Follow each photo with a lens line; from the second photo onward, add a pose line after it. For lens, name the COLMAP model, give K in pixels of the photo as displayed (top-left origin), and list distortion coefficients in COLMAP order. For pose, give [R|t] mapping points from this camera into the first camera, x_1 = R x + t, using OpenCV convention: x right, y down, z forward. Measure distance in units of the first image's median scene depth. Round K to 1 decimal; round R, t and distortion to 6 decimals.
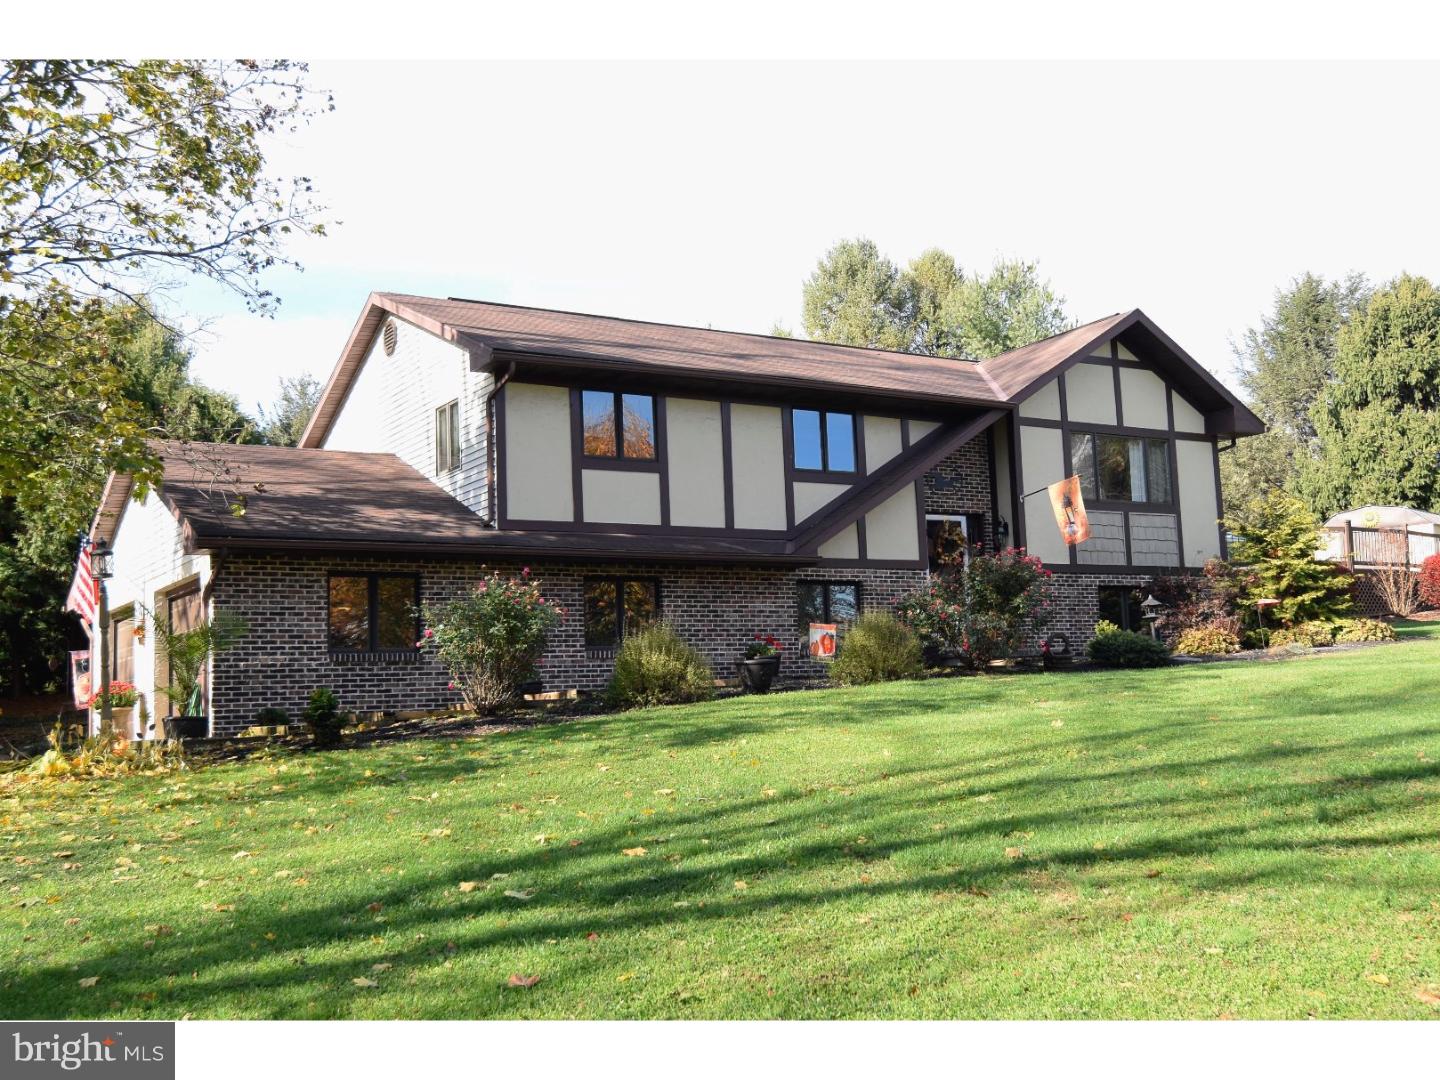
lens RADIAL K [[1502.6, 0, 719.8], [0, 1502.6, 540.1], [0, 0, 1]] dist [-0.009657, 0.000000]
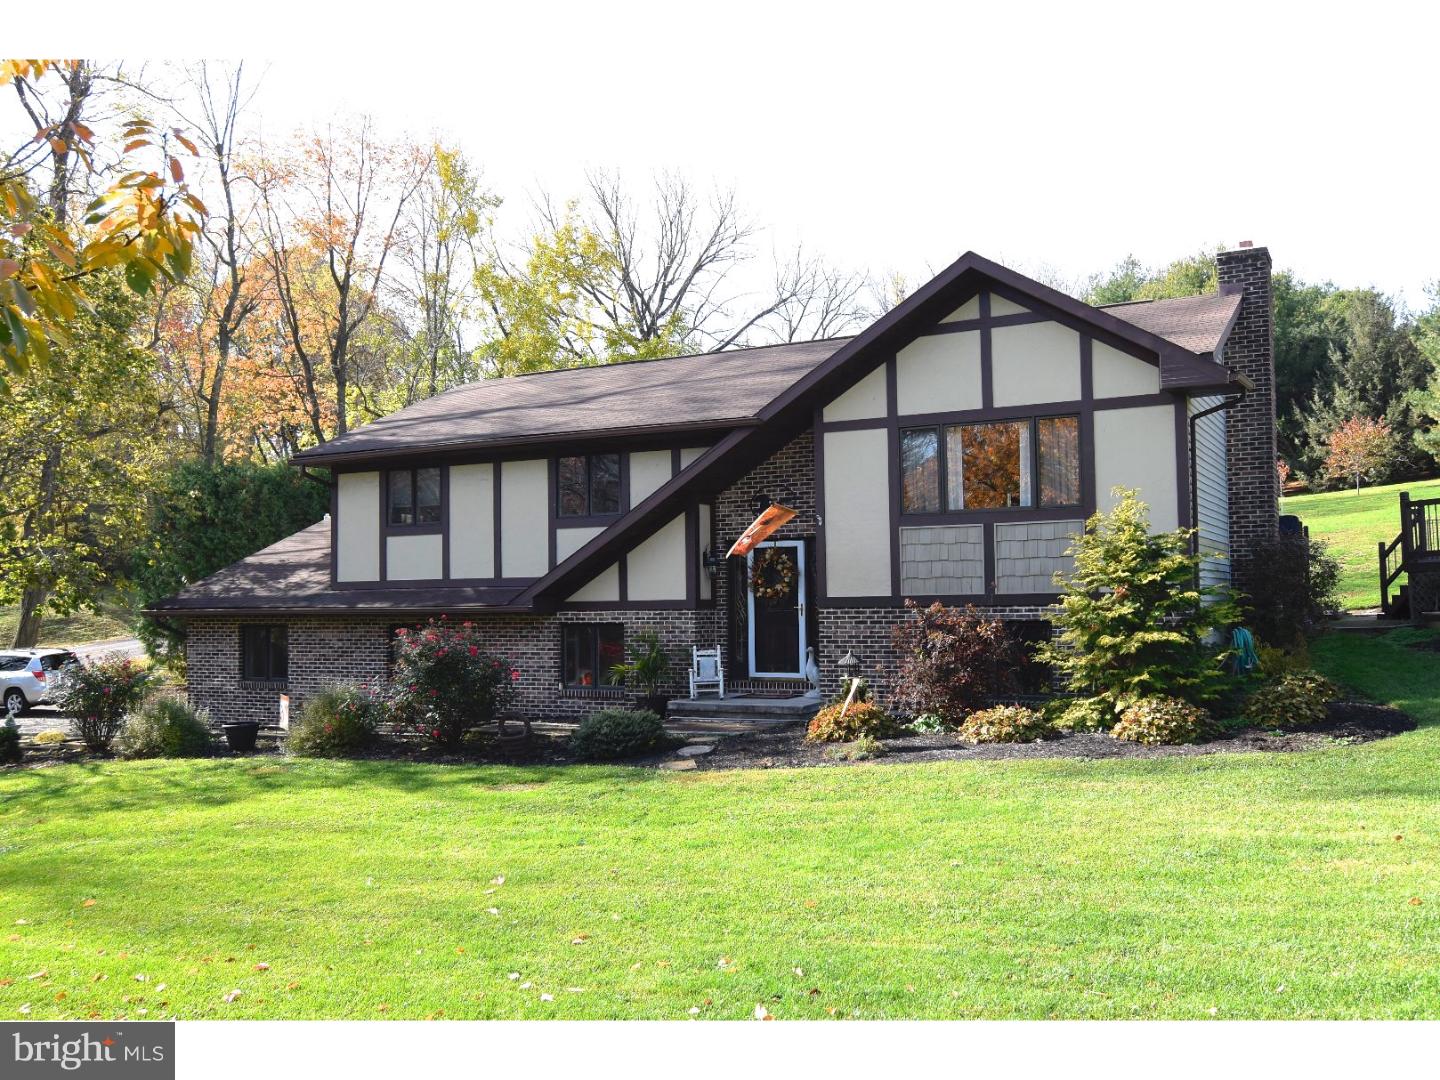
lens RADIAL K [[1265.5, 0, 720.1], [0, 1265.5, 542.0], [0, 0, 1]] dist [0.006418, -0.000216]
pose [[0.511363, -0.006804, -0.859338, 0.845438], [0.097472, 0.993975, 0.050133, -0.061750], [0.853819, -0.109398, 0.508945, 0.632779]]
